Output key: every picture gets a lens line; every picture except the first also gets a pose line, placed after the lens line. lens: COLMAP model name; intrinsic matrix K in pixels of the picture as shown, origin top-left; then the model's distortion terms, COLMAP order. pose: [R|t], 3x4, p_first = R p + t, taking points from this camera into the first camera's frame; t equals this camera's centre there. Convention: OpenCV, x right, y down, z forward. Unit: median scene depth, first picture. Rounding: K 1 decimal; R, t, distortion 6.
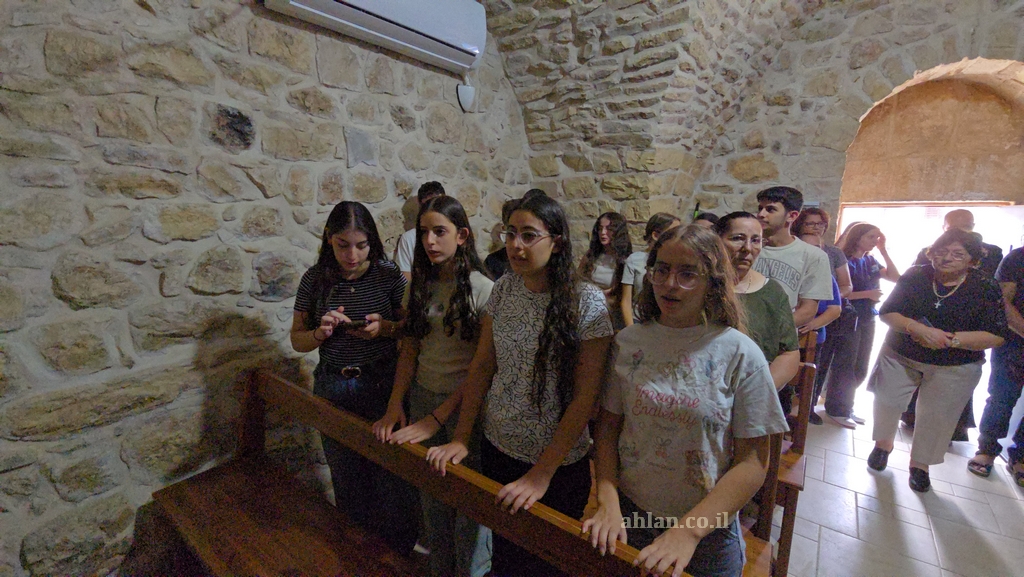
lens RADIAL K [[417.3, 0, 508.9], [0, 417.3, 289.5], [0, 0, 1]] dist [0.010924, -0.006941]
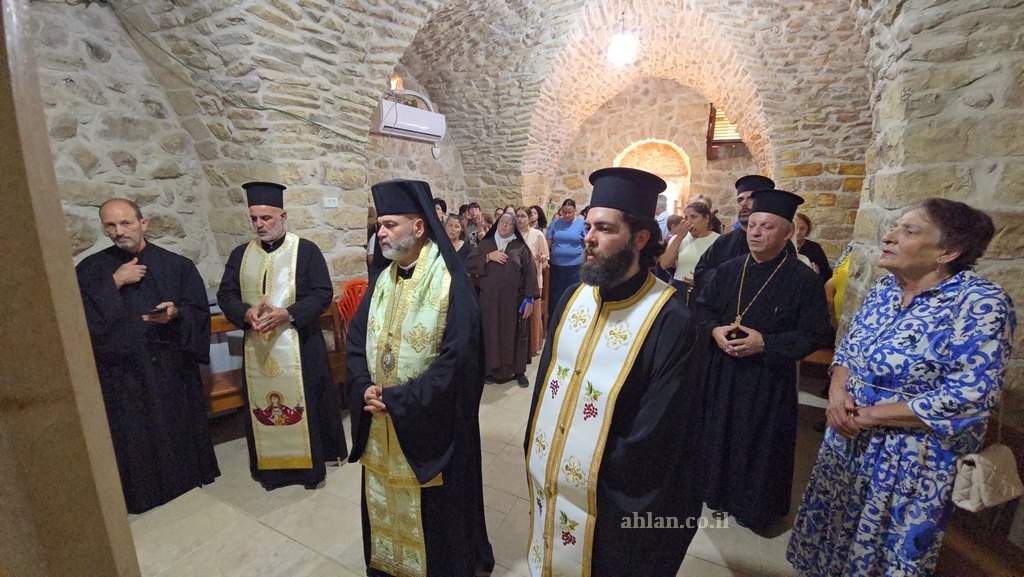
lens RADIAL K [[417.3, 0, 508.9], [0, 417.3, 289.5], [0, 0, 1]] dist [0.010924, -0.006941]
pose [[0.981234, -0.049600, 0.186331, -0.161024], [0.043726, 0.998412, 0.035505, 0.175688], [-0.187796, -0.026691, 0.981845, -1.145562]]
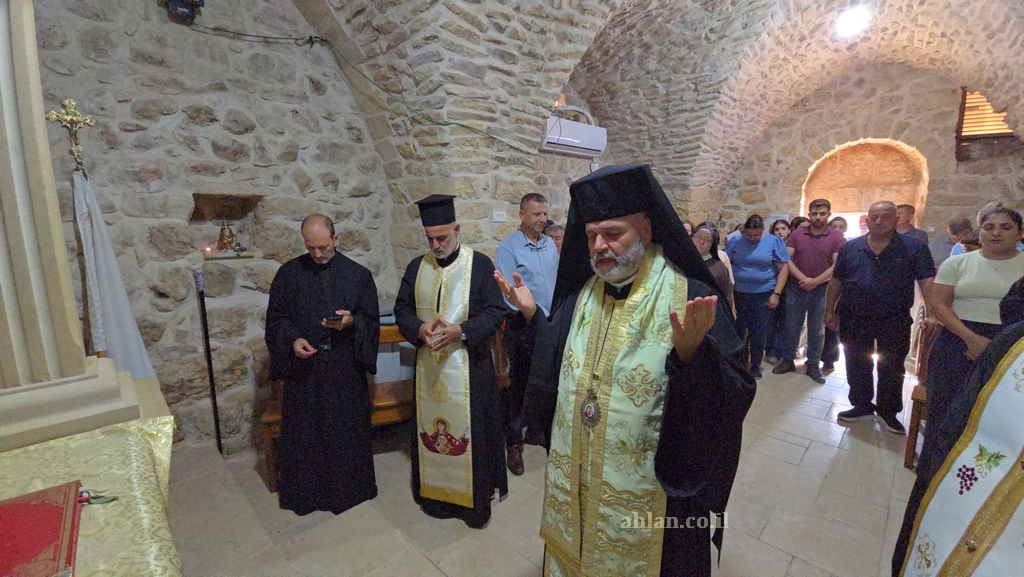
lens RADIAL K [[417.3, 0, 508.9], [0, 417.3, 289.5], [0, 0, 1]] dist [0.010924, -0.006941]
pose [[0.992431, 0.001032, -0.122802, -0.251854], [-0.004032, 0.999699, -0.024184, 0.177404], [0.122740, 0.024496, 0.992136, -1.019308]]
